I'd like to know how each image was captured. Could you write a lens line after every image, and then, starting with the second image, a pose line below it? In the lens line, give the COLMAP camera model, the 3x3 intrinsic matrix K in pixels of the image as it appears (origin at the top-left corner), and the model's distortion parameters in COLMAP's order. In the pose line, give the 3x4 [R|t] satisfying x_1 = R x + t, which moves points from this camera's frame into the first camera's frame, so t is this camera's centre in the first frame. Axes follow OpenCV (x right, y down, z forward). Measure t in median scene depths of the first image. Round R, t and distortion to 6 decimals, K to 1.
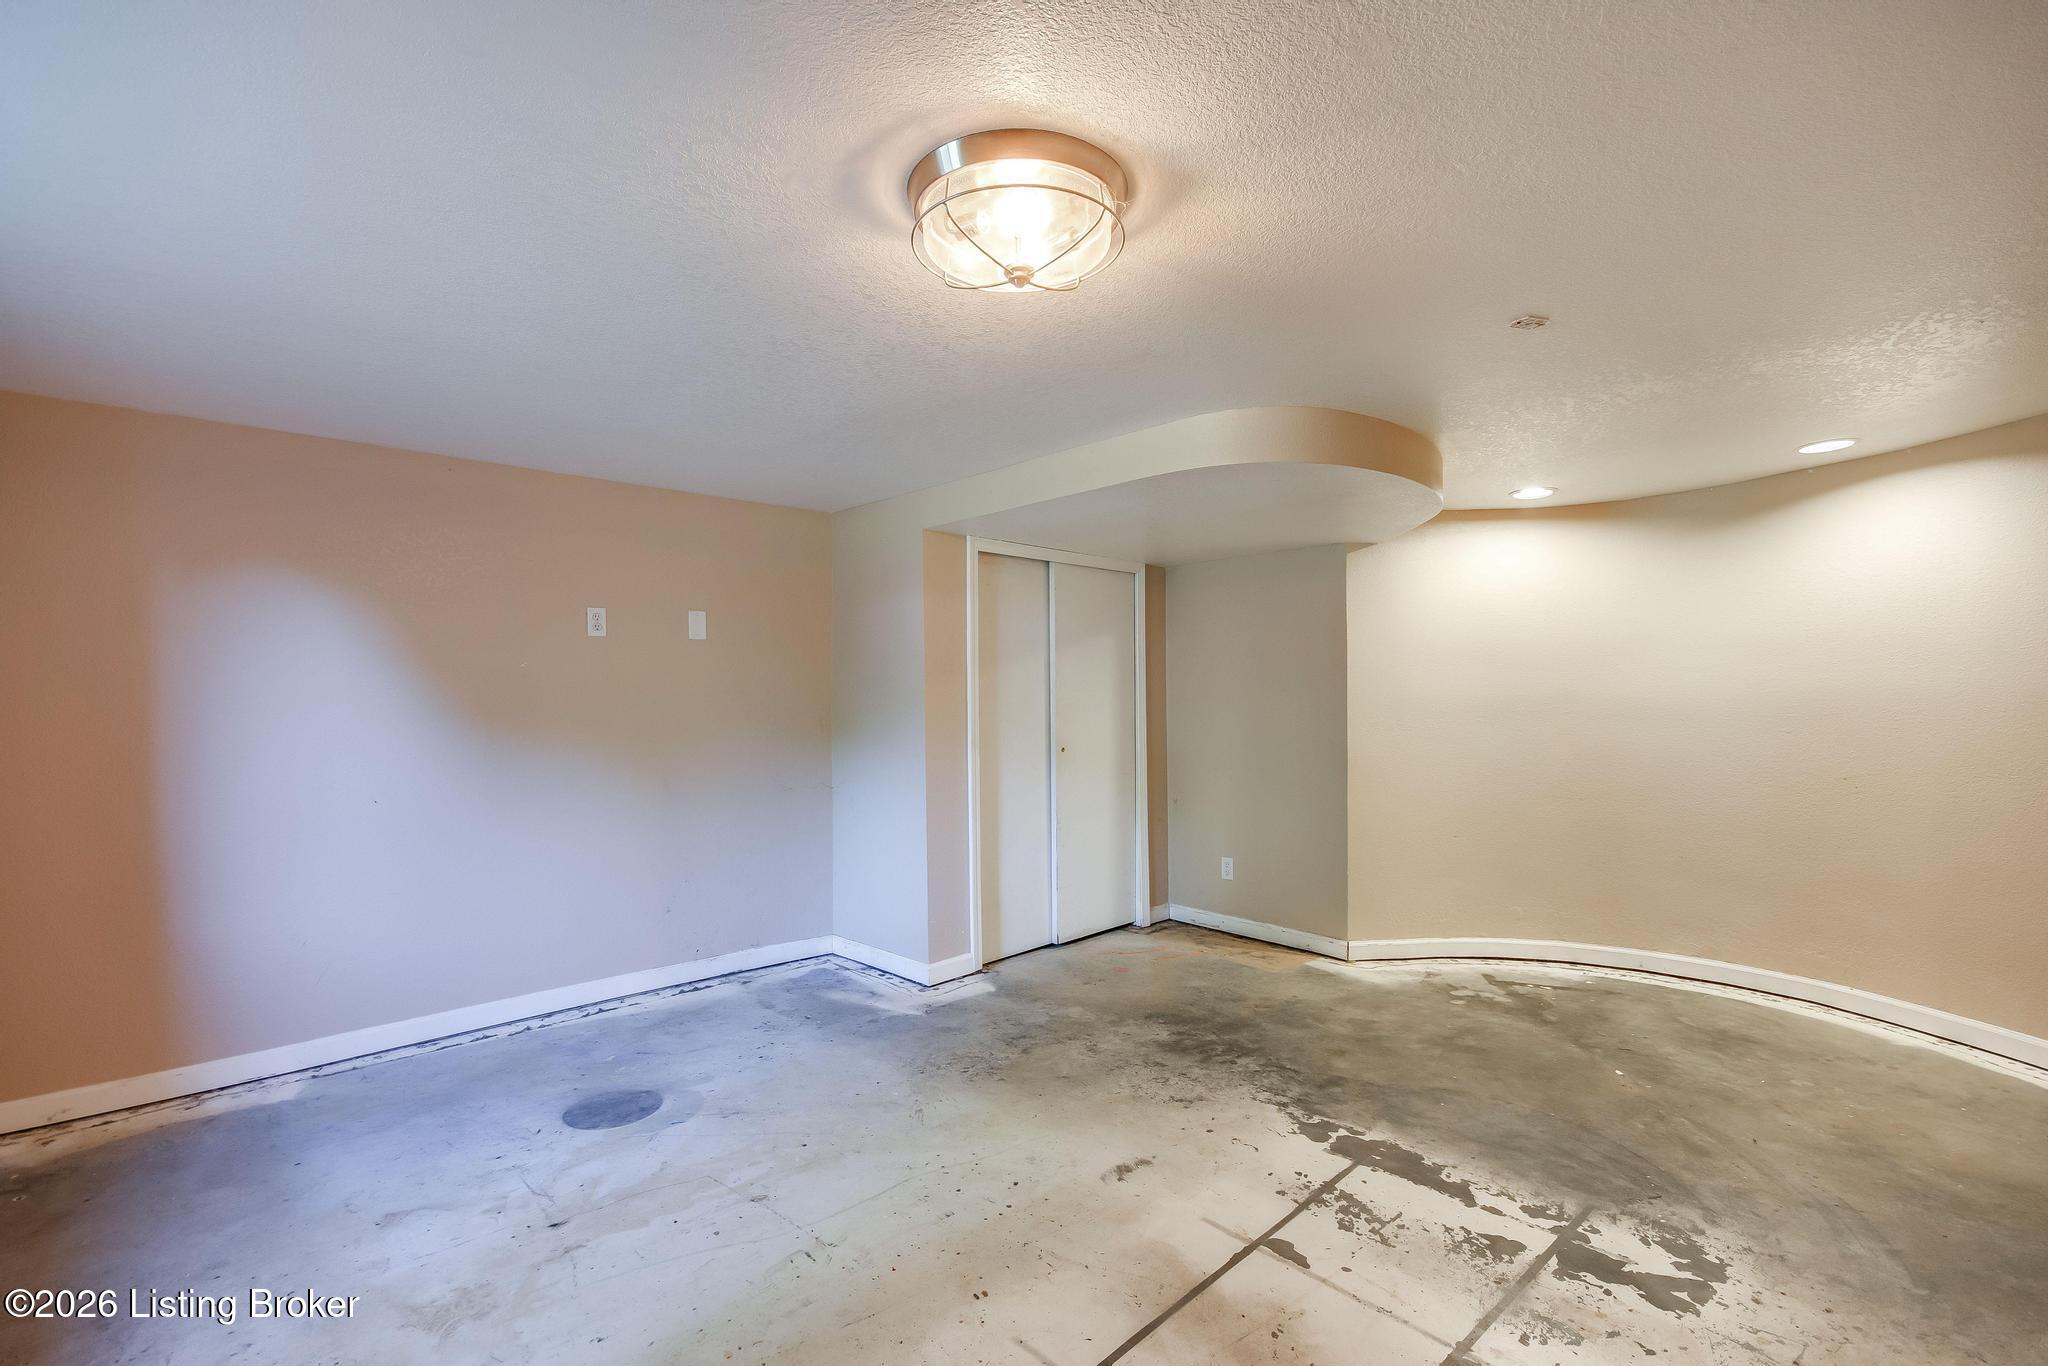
lens RADIAL K [[892.5, 0, 1052.4], [0, 892.5, 707.5], [0, 0, 1]] dist [0.002430, -0.000130]
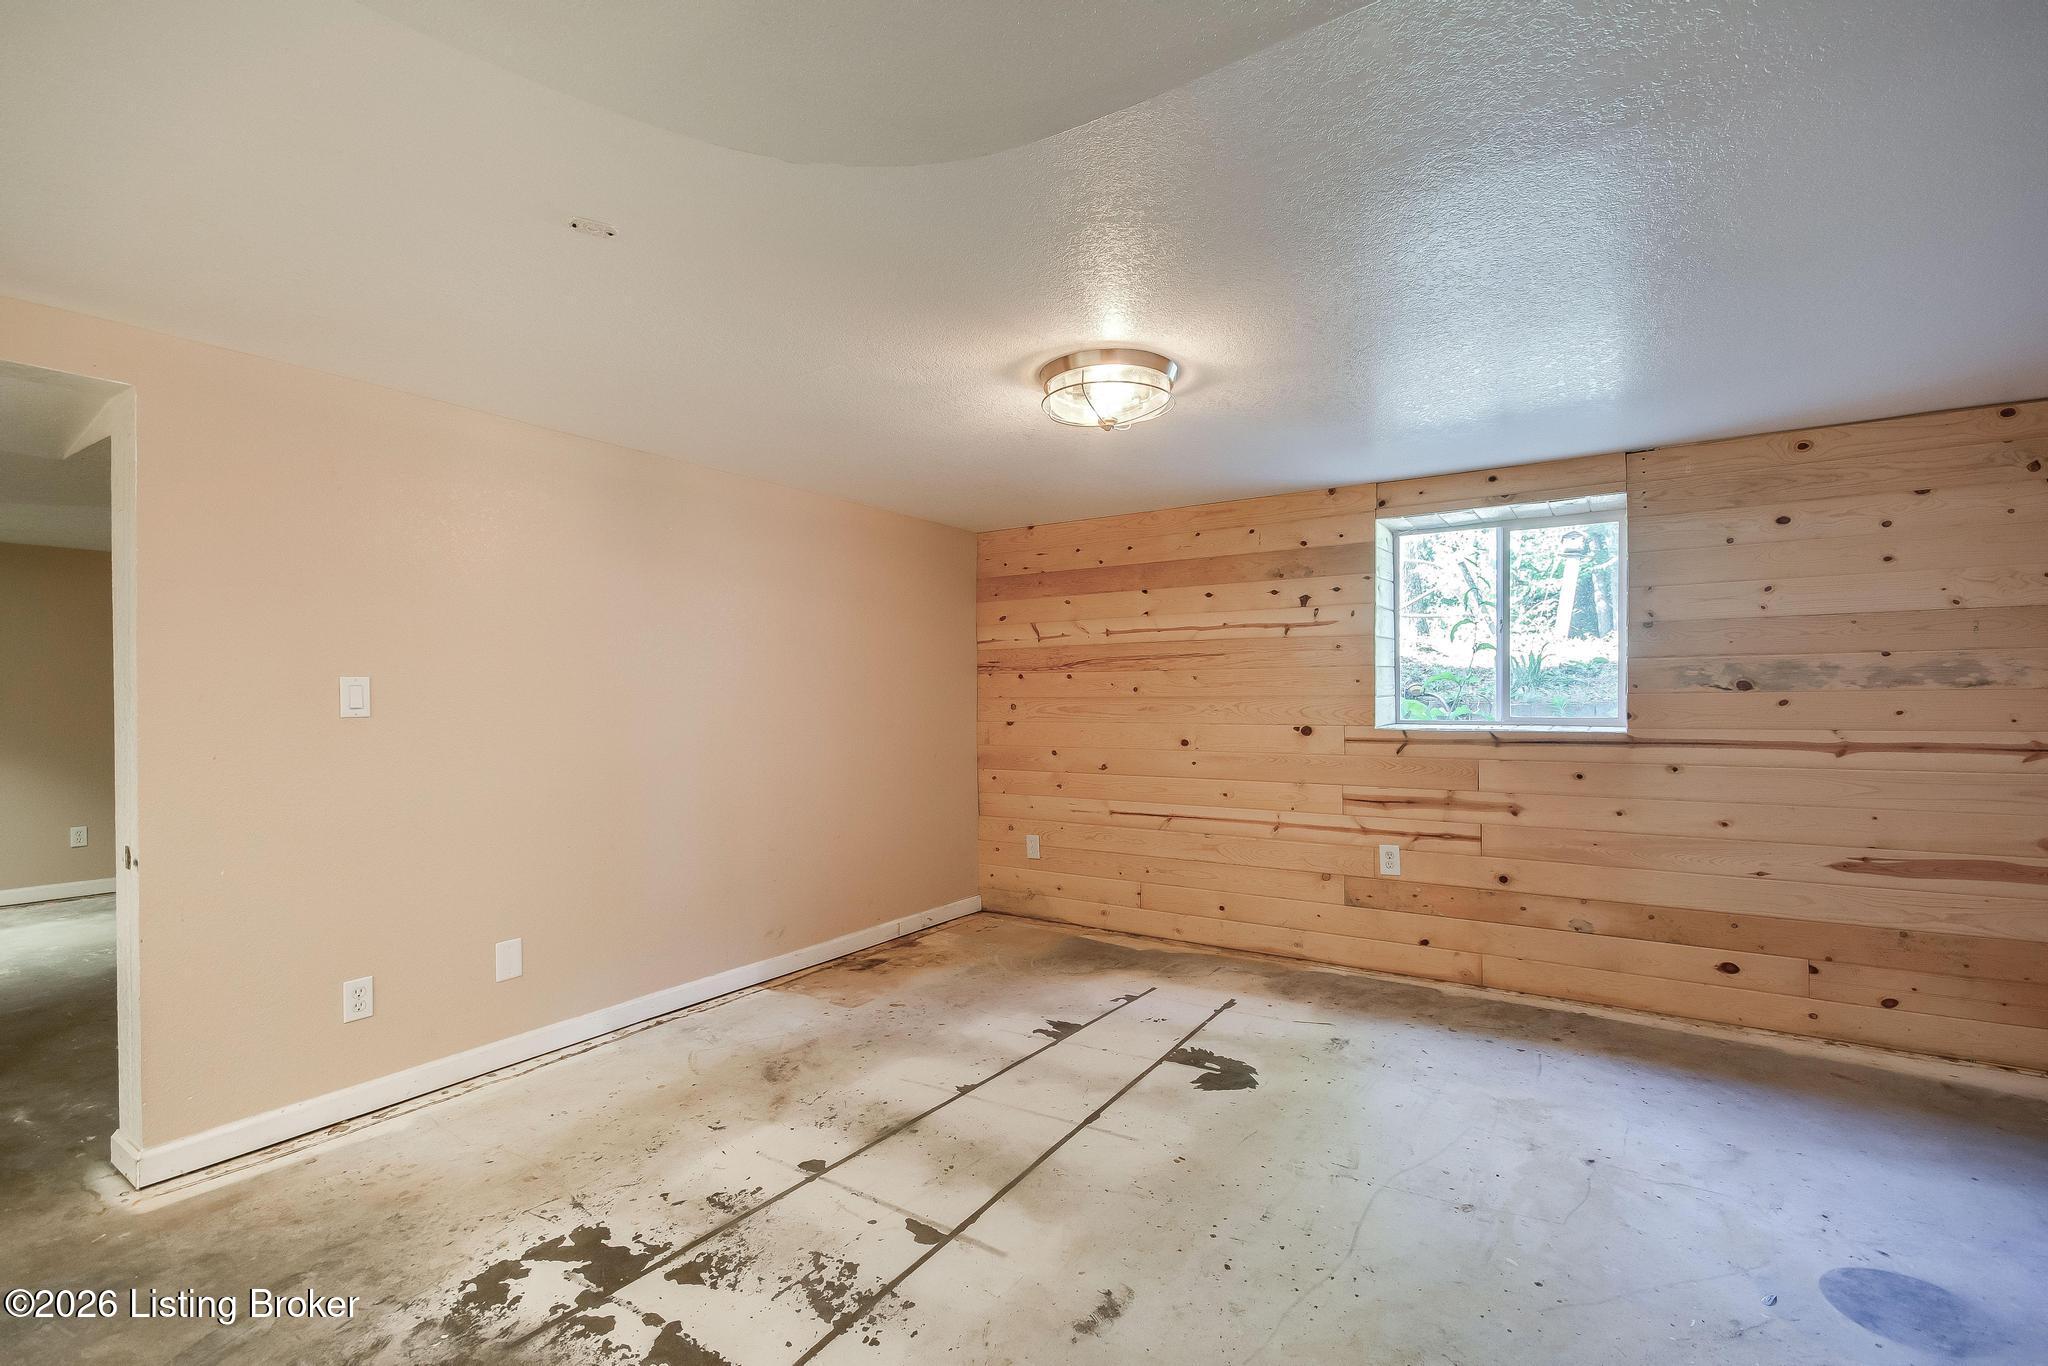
lens RADIAL K [[915.7, 0, 1029.8], [0, 915.7, 696.0], [0, 0, 1]] dist [0.002957, -0.000960]
pose [[-0.981040, 0.012046, -0.193429, 0.199693], [0.009835, 0.999875, 0.012385, -0.006386], [0.193554, 0.010248, -0.981036, 1.204491]]
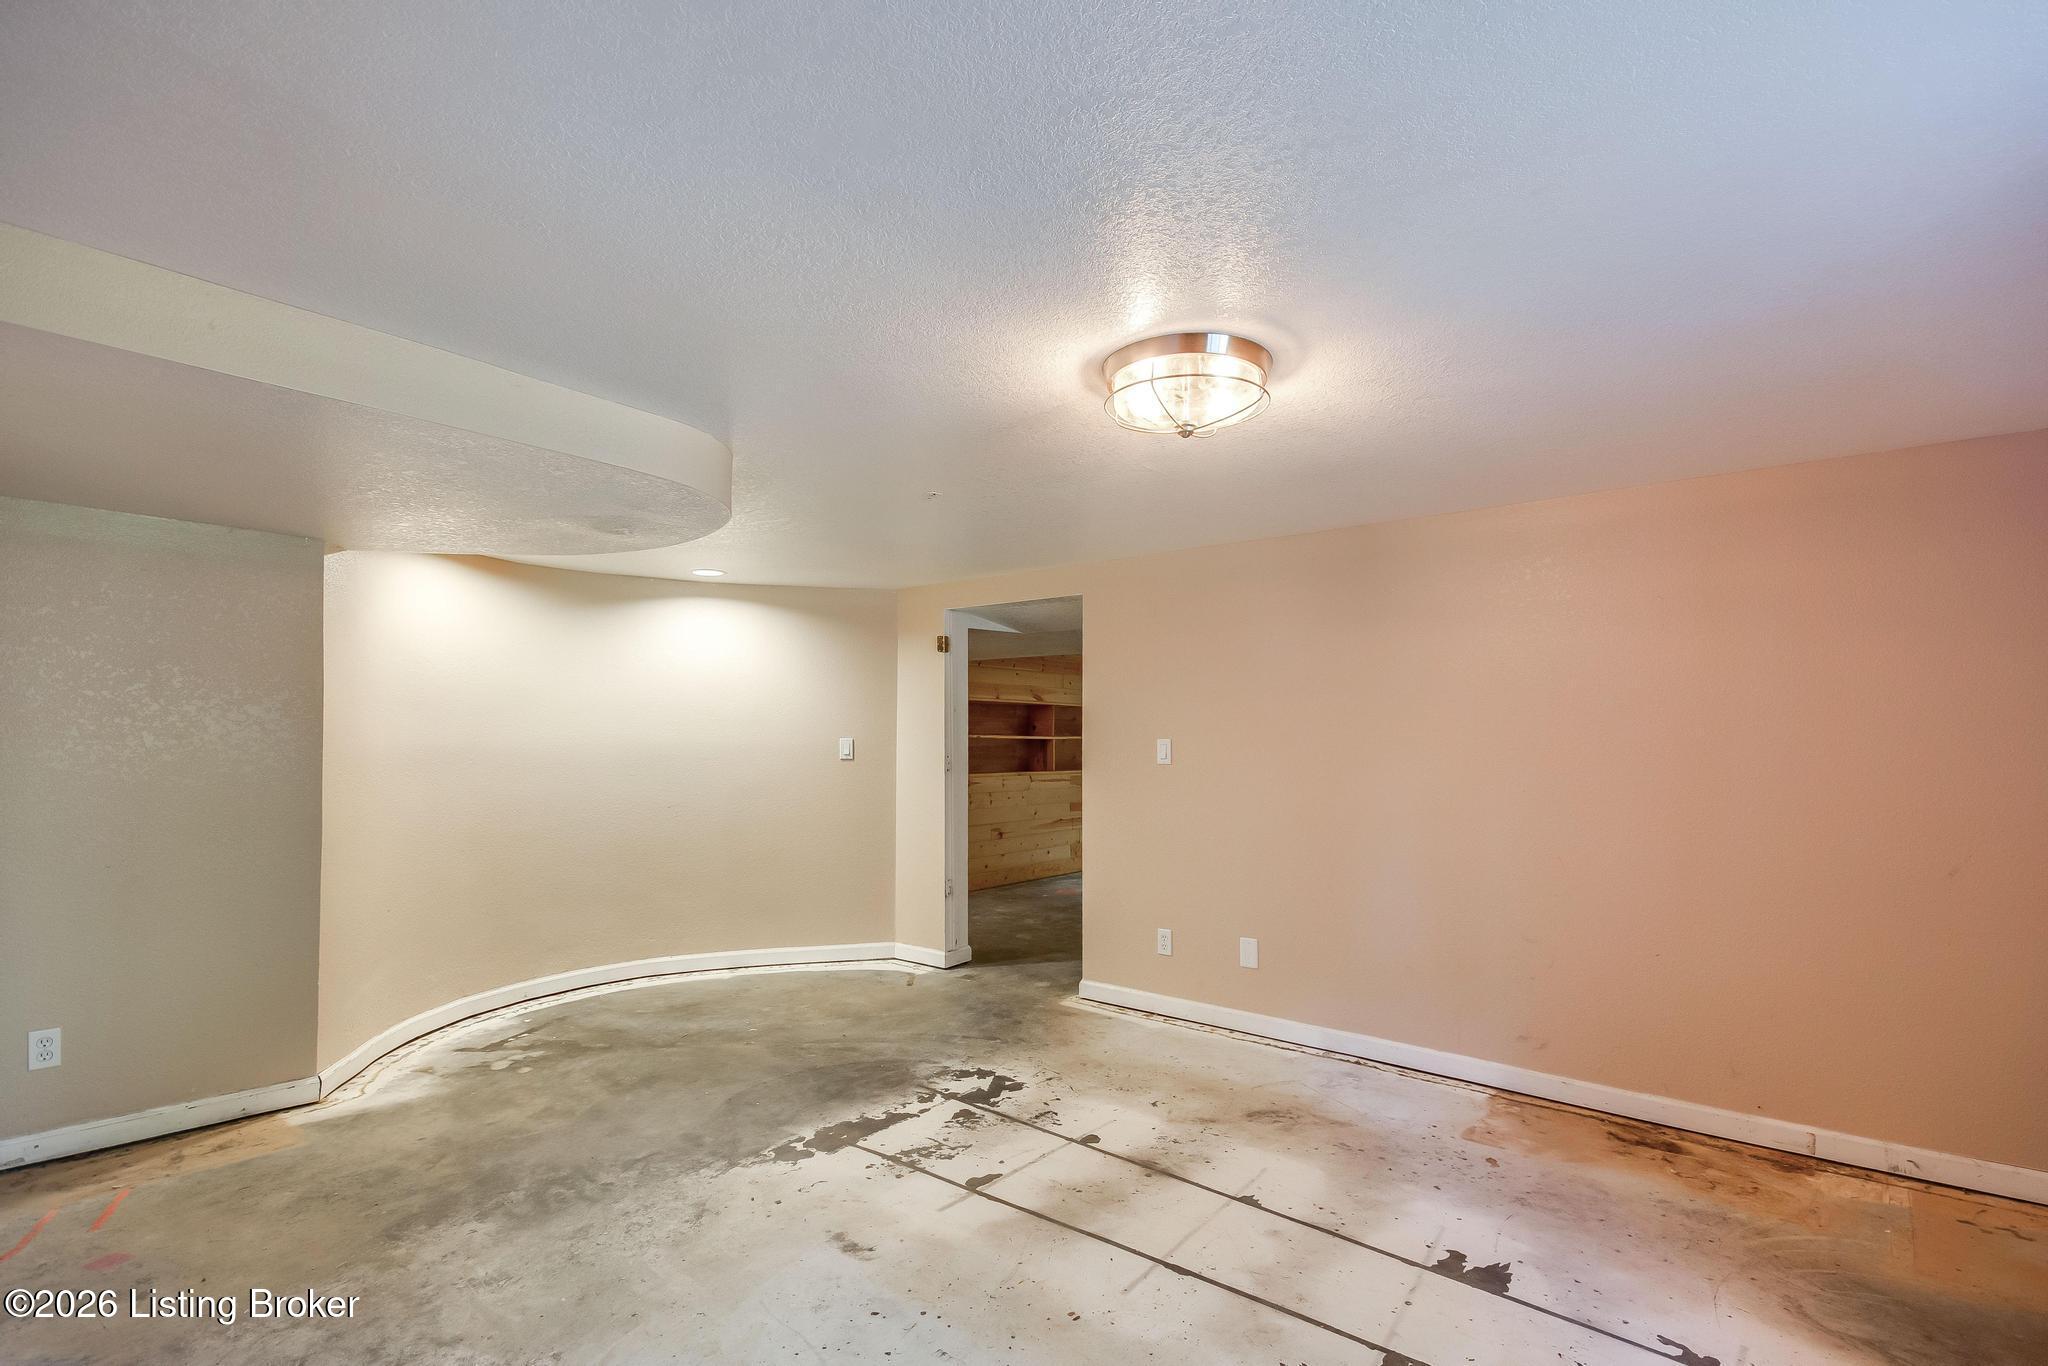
lens RADIAL K [[932.6, 0, 1017.4], [0, 932.6, 744.2], [0, 0, 1]] dist [0.003097, -0.000106]
pose [[-0.092022, 0.004133, 0.995748, -0.640696], [0.006244, 0.999974, -0.003574, -0.008386], [-0.995737, 0.005889, -0.092045, 0.632598]]
